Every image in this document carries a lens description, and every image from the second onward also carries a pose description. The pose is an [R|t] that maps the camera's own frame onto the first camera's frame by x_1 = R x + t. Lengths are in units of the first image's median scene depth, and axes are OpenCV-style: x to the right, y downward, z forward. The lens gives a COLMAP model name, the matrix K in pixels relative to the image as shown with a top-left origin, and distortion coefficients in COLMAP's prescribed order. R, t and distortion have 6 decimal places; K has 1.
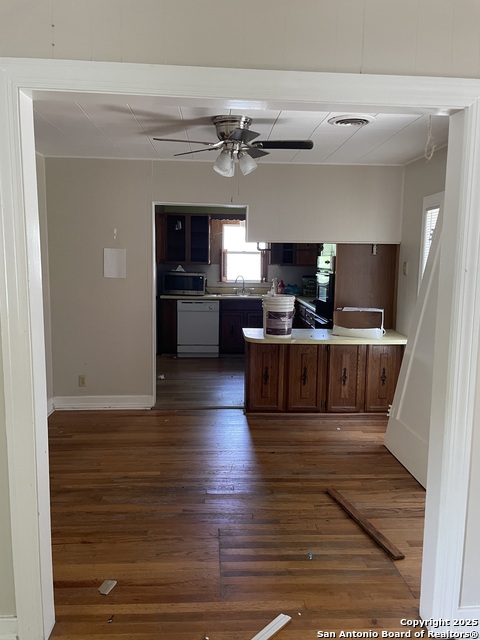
lens RADIAL K [[481.4, 0, 241.0], [0, 481.4, 321.8], [0, 0, 1]] dist [0.064771, -0.093056]
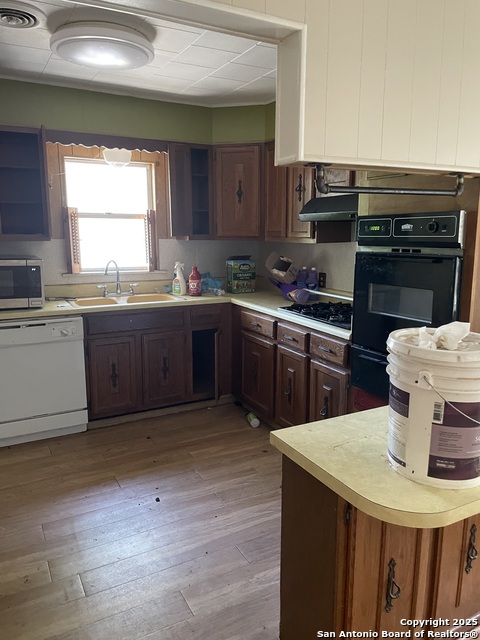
lens RADIAL K [[481.4, 0, 240.9], [0, 481.4, 314.3], [0, 0, 1]] dist [0.064771, -0.093056]
pose [[0.898978, -0.089270, 0.428799, -0.104645], [0.069850, 0.995700, 0.060850, -0.061272], [-0.432387, -0.024751, 0.901348, 0.482581]]
